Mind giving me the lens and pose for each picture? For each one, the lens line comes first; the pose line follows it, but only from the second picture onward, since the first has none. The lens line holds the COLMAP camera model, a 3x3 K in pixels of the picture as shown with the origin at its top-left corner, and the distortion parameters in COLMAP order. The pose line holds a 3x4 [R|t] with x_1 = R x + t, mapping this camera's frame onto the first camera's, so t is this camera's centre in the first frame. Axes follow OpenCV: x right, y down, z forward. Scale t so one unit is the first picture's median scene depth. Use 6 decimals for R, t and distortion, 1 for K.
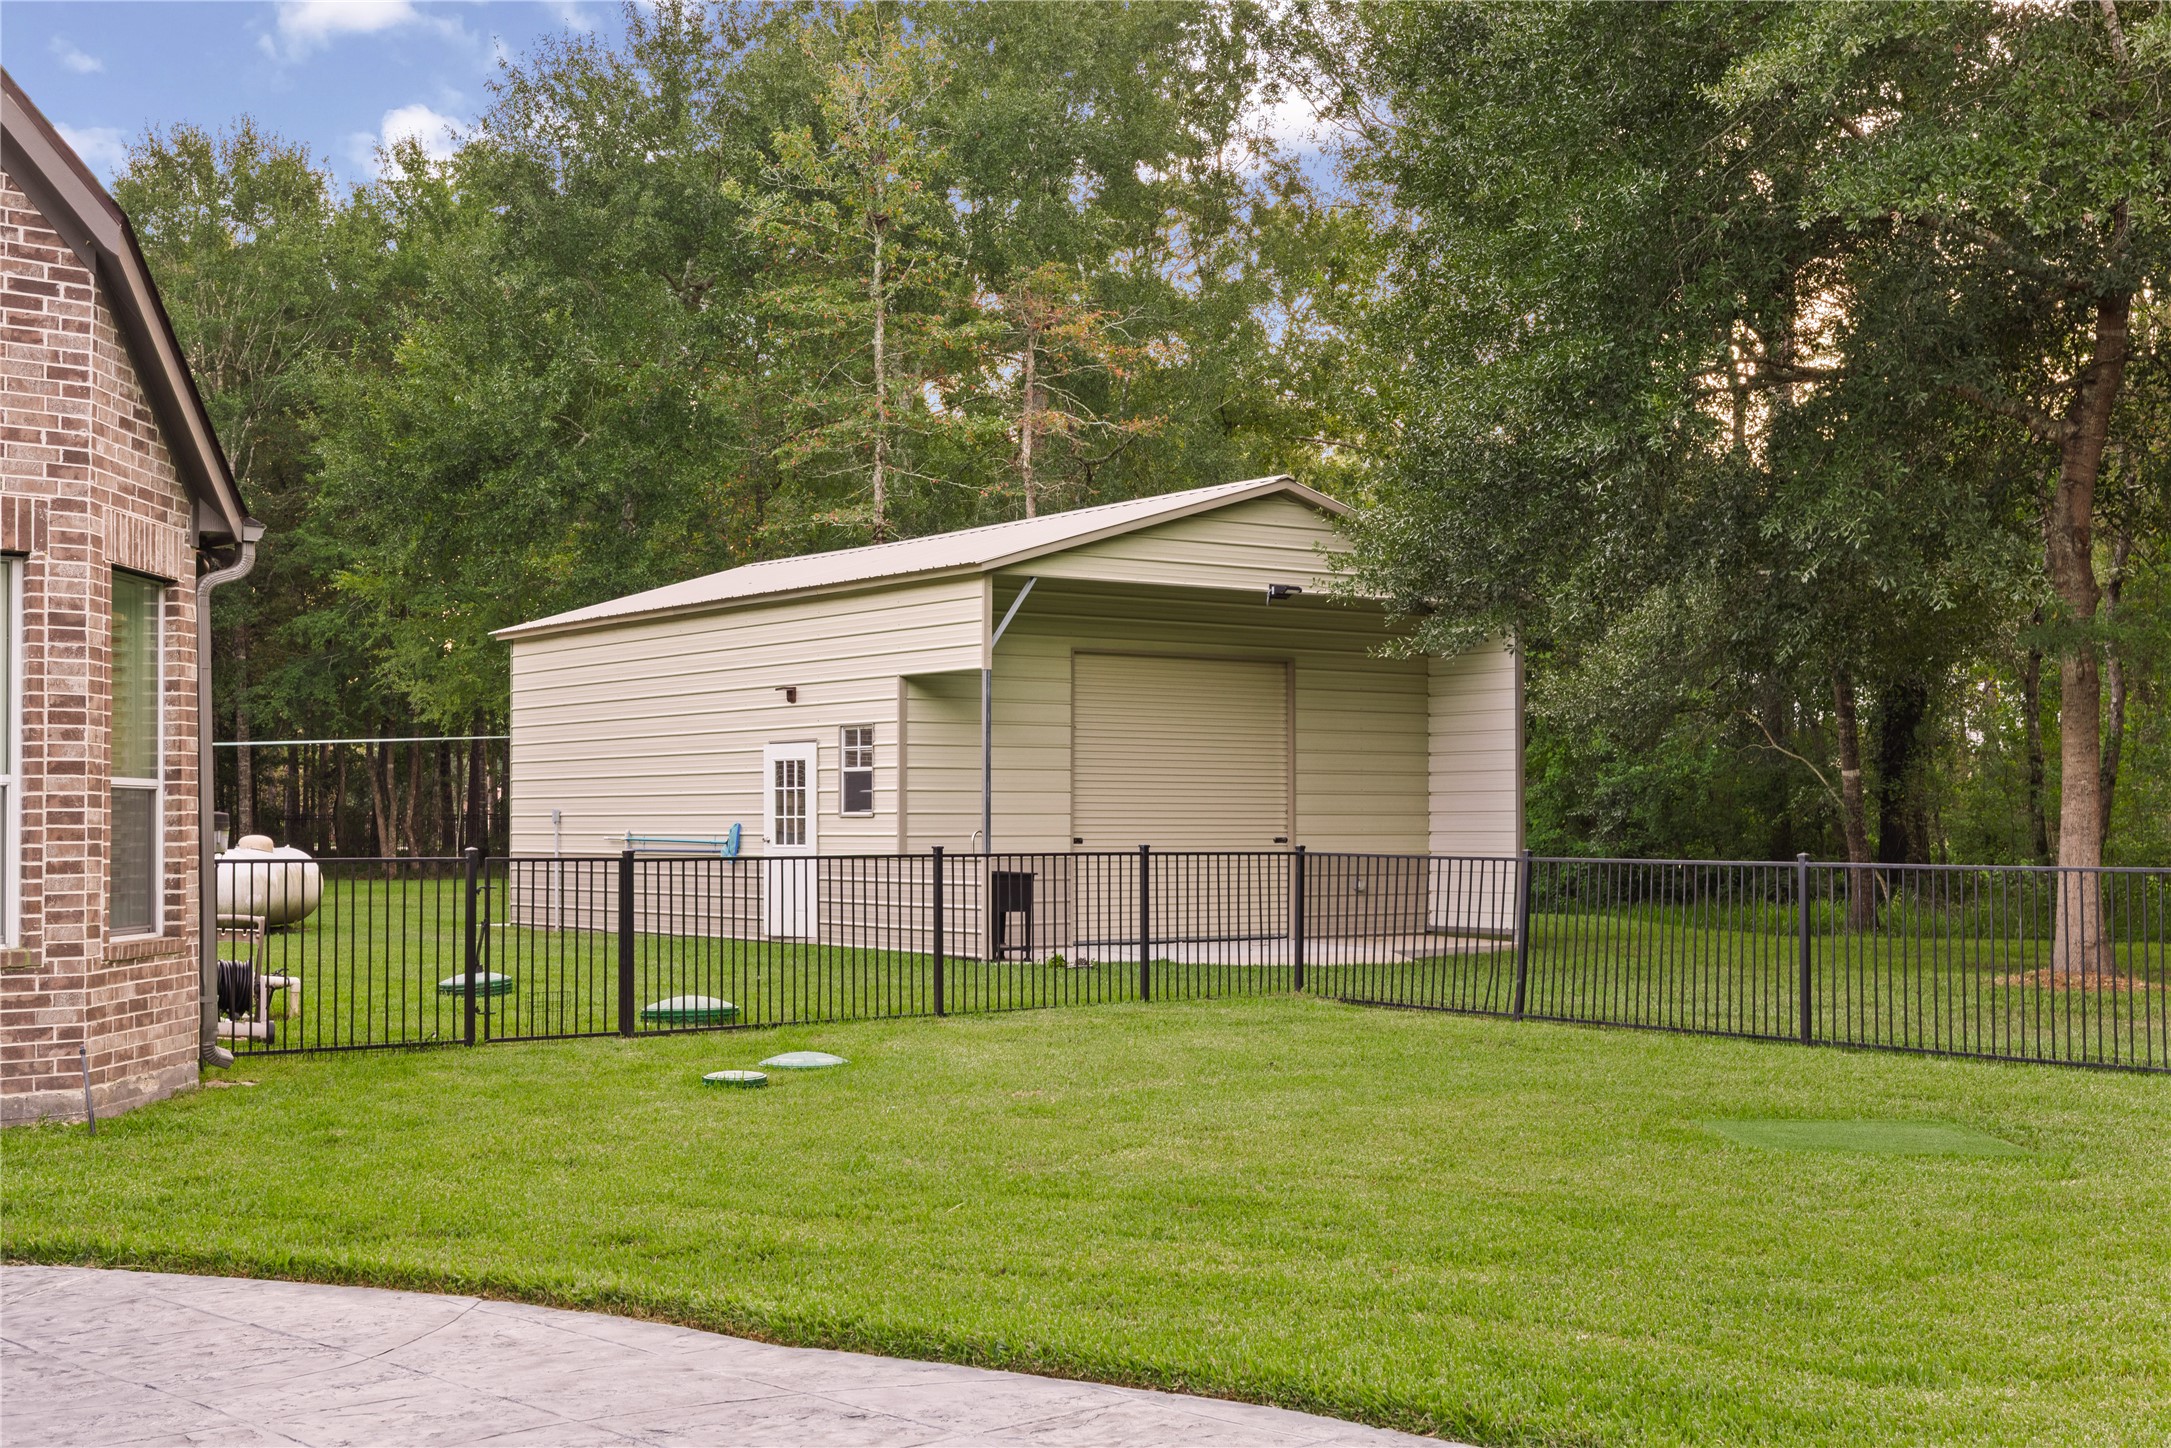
lens RADIAL K [[2158.6, 0, 1085.5], [0, 2158.6, 724.0], [0, 0, 1]] dist [-0.001184, -0.000807]
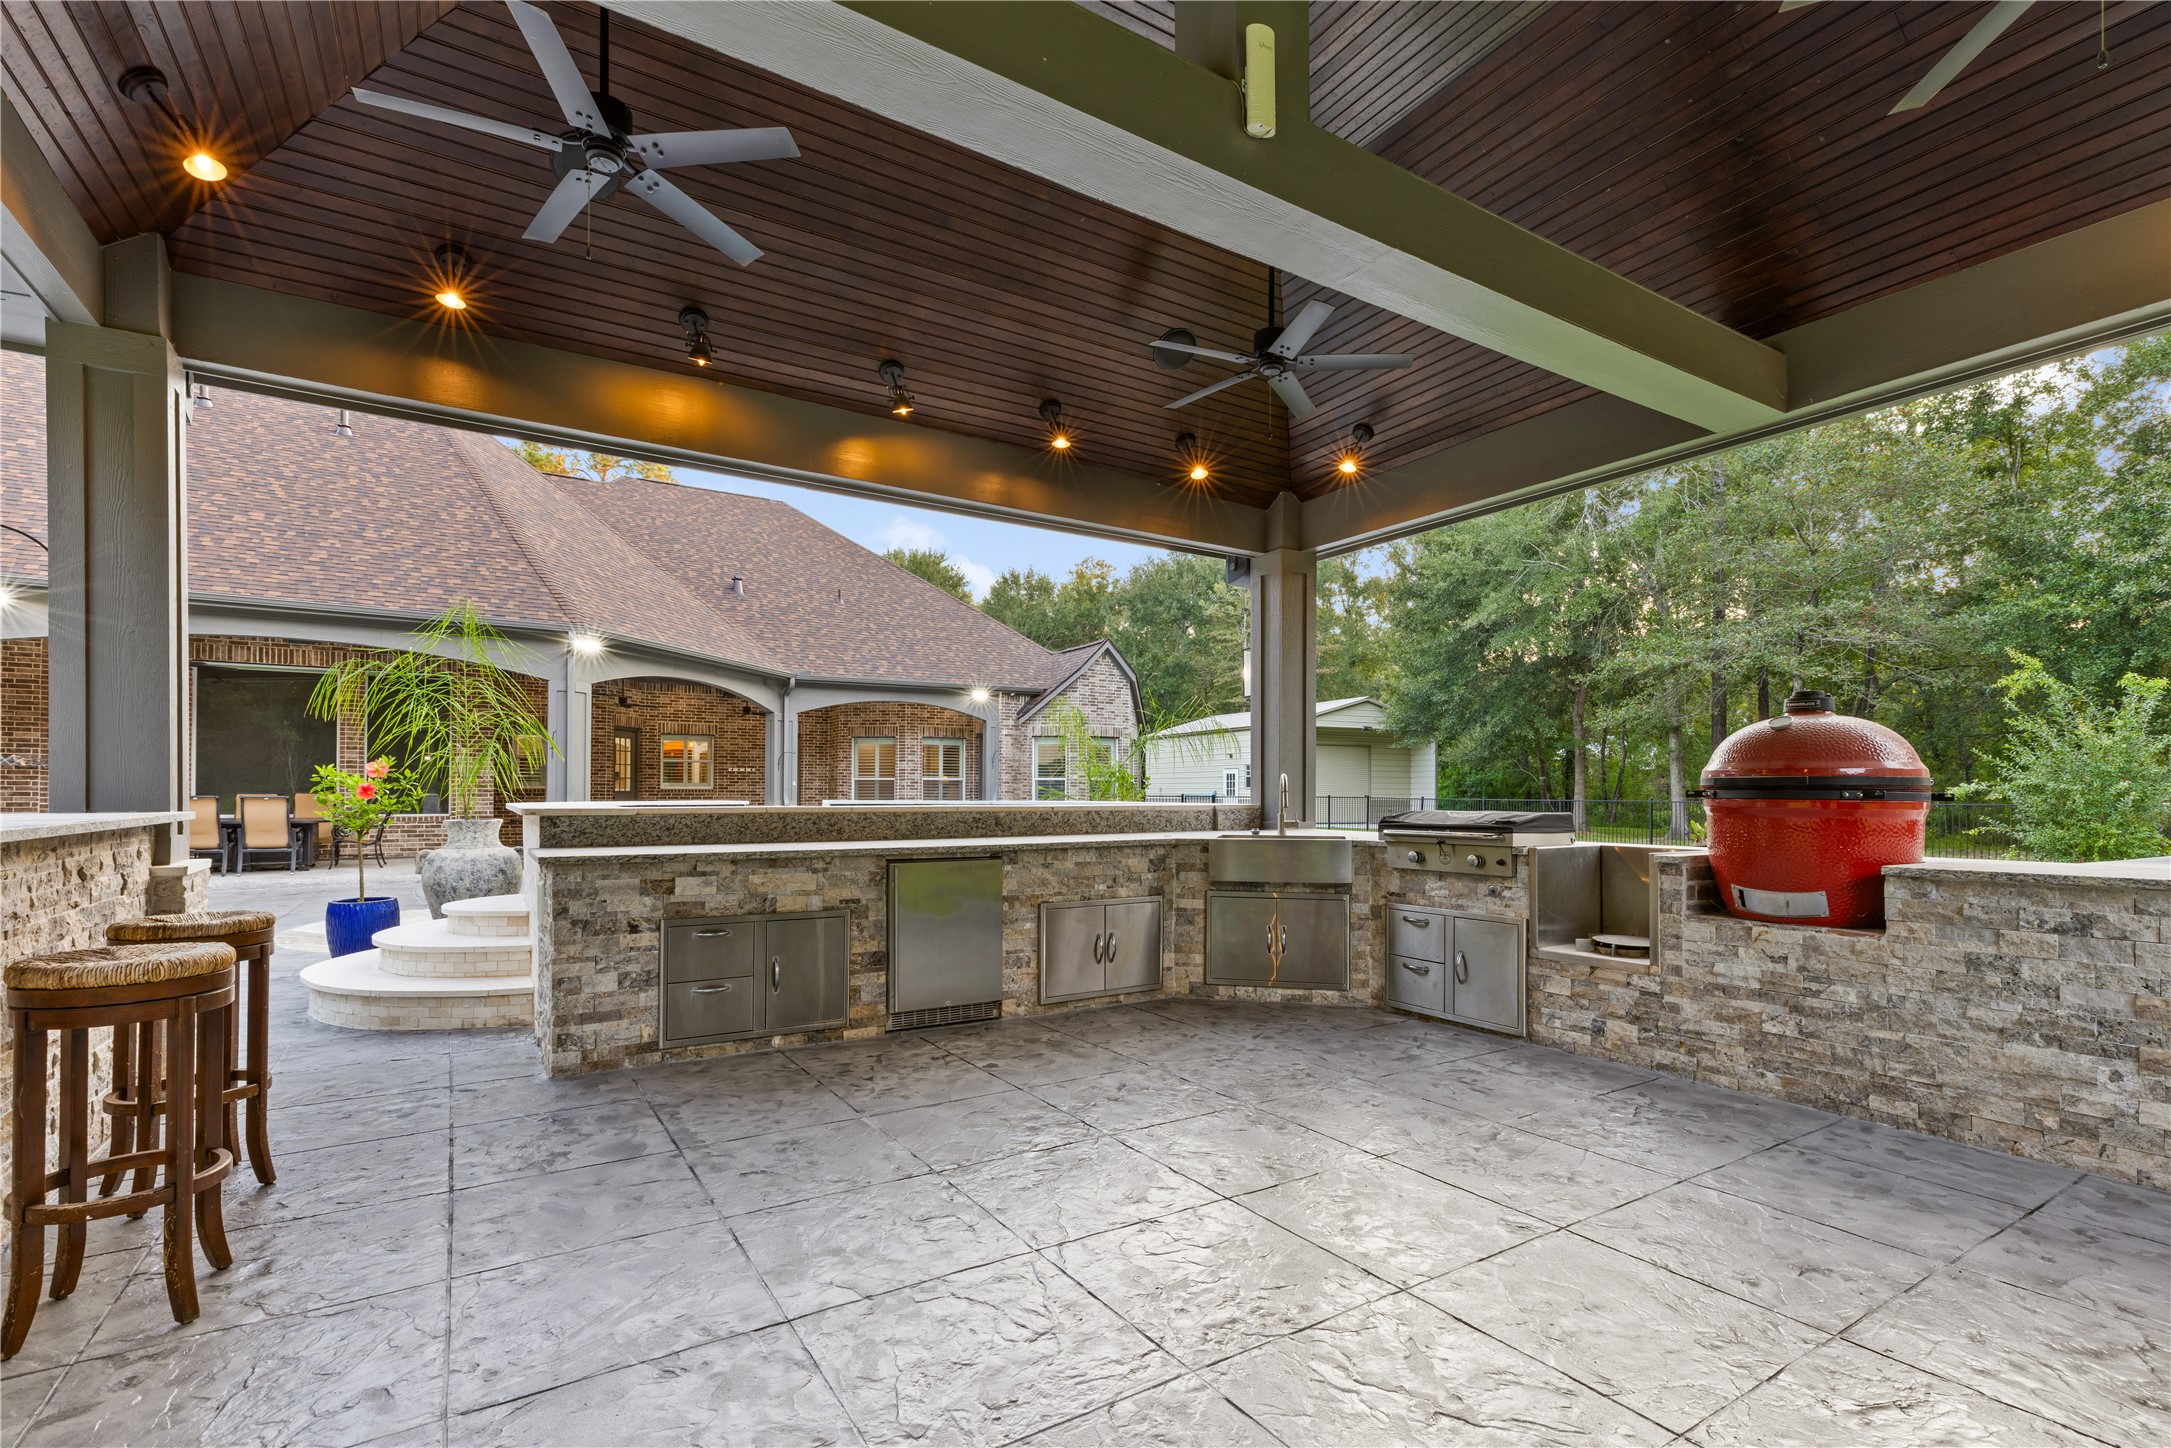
lens RADIAL K [[980.2, 0, 1086.9], [0, 980.2, 774.0], [0, 0, 1]] dist [0.000893, -0.000012]
pose [[0.979550, 0.001329, -0.201194, -0.037766], [0.003608, 0.999701, 0.024171, -0.022009], [0.201166, -0.024403, 0.979253, -0.637199]]
